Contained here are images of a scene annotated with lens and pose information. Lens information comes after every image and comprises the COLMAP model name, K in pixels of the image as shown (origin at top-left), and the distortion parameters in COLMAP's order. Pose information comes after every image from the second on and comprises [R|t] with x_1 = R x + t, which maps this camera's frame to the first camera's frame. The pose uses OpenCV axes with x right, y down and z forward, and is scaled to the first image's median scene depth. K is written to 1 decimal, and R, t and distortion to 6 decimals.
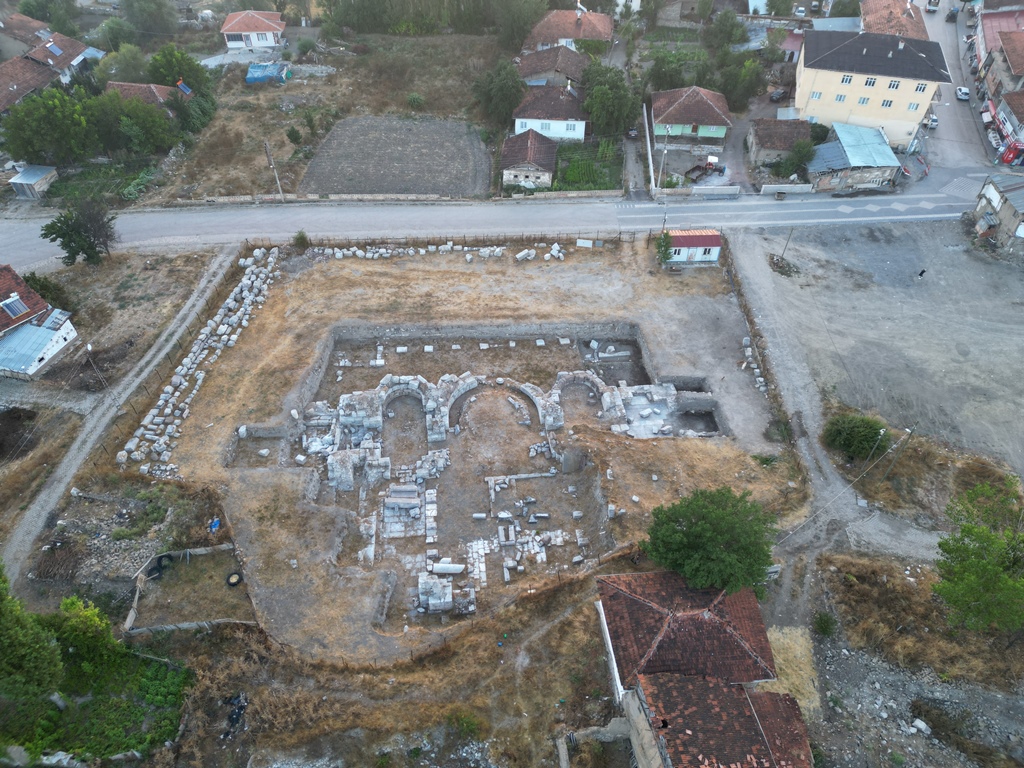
lens RADIAL K [[714.7, 0, 512.2], [0, 714.7, 383.8], [0, 0, 1]] dist [0.001186, -0.000060]
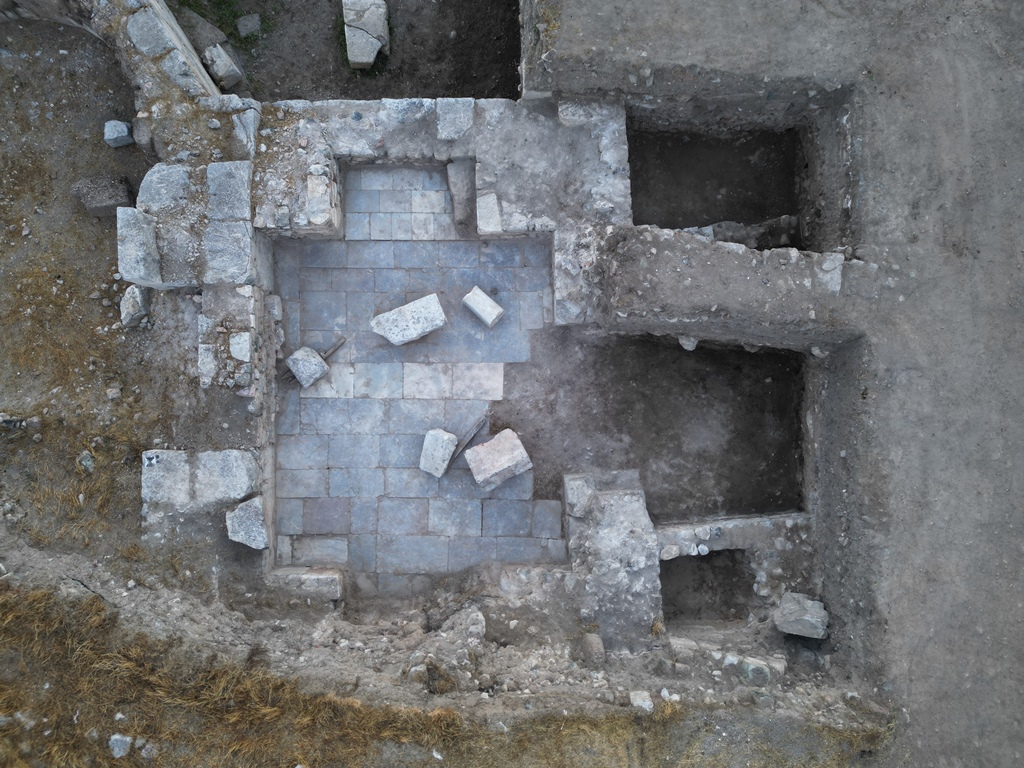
lens RADIAL K [[714.7, 0, 511.3], [0, 714.7, 383.9], [0, 0, 1]] dist [0.001186, -0.000060]
pose [[0.994300, 0.102147, -0.030565, 0.214278], [-0.049265, 0.694367, 0.717933, -0.070470], [0.094558, -0.712334, 0.695441, 0.859945]]
